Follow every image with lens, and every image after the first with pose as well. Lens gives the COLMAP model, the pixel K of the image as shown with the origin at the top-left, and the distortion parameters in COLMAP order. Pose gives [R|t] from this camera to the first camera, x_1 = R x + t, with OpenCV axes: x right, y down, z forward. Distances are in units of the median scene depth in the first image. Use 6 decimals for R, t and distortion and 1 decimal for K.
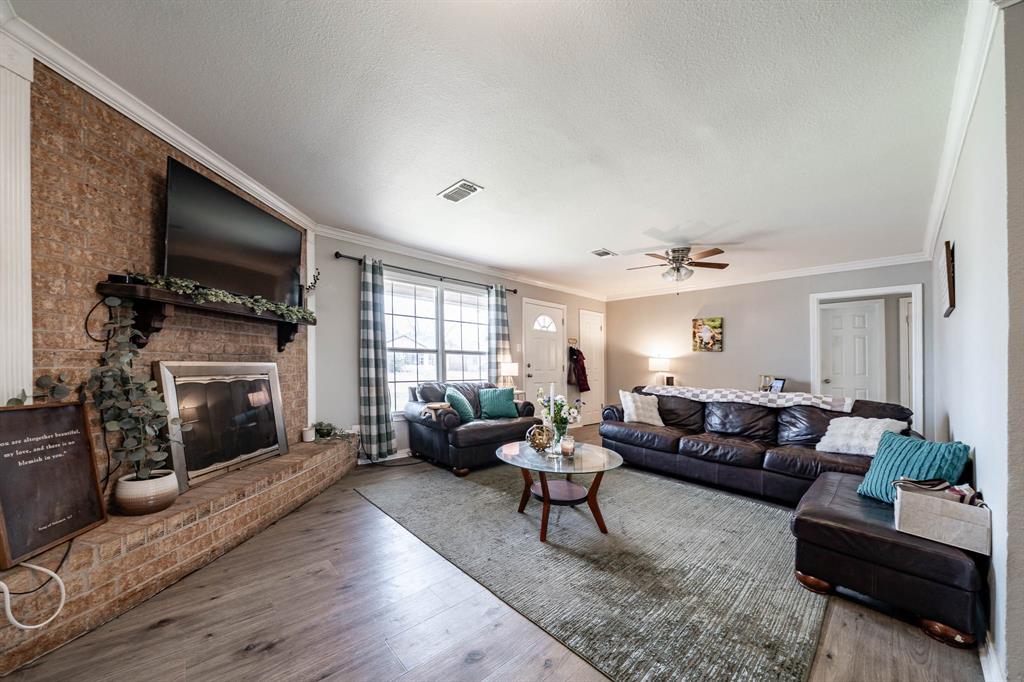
lens RADIAL K [[353.6, 0, 484.6], [0, 353.6, 366.8], [0, 0, 1]] dist [-0.004721, 0.000156]
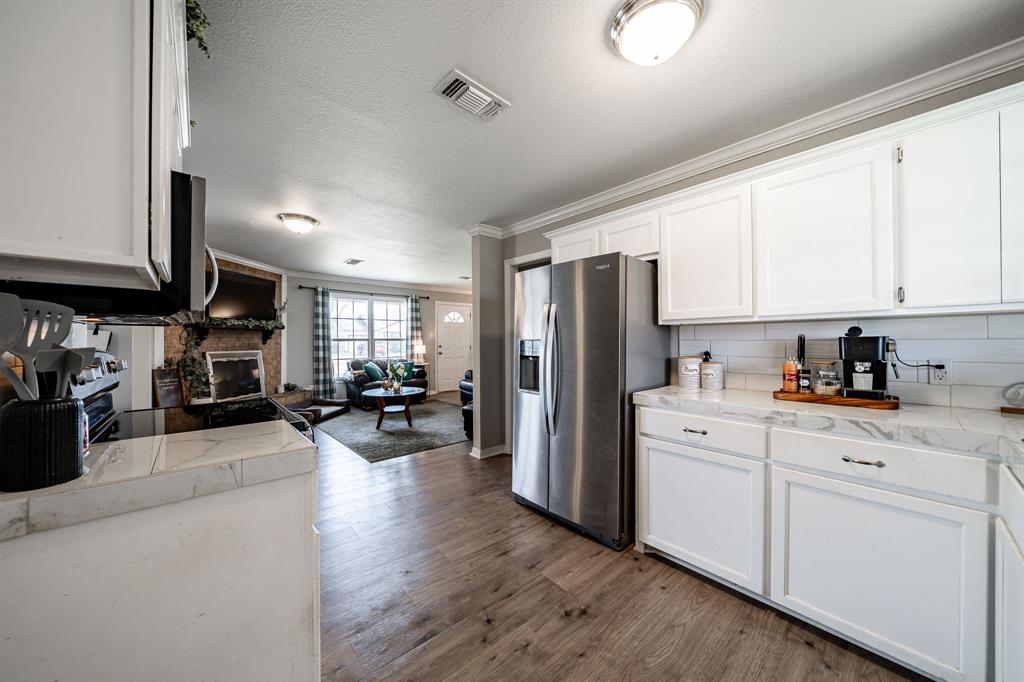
lens RADIAL K [[353.6, 0, 497.9], [0, 353.6, 328.6], [0, 0, 1]] dist [-0.004721, 0.000156]
pose [[0.999587, -0.028376, -0.004626, 0.520240], [0.028128, 0.998502, -0.046927, -0.002549], [0.005950, 0.046777, 0.998888, -0.672074]]
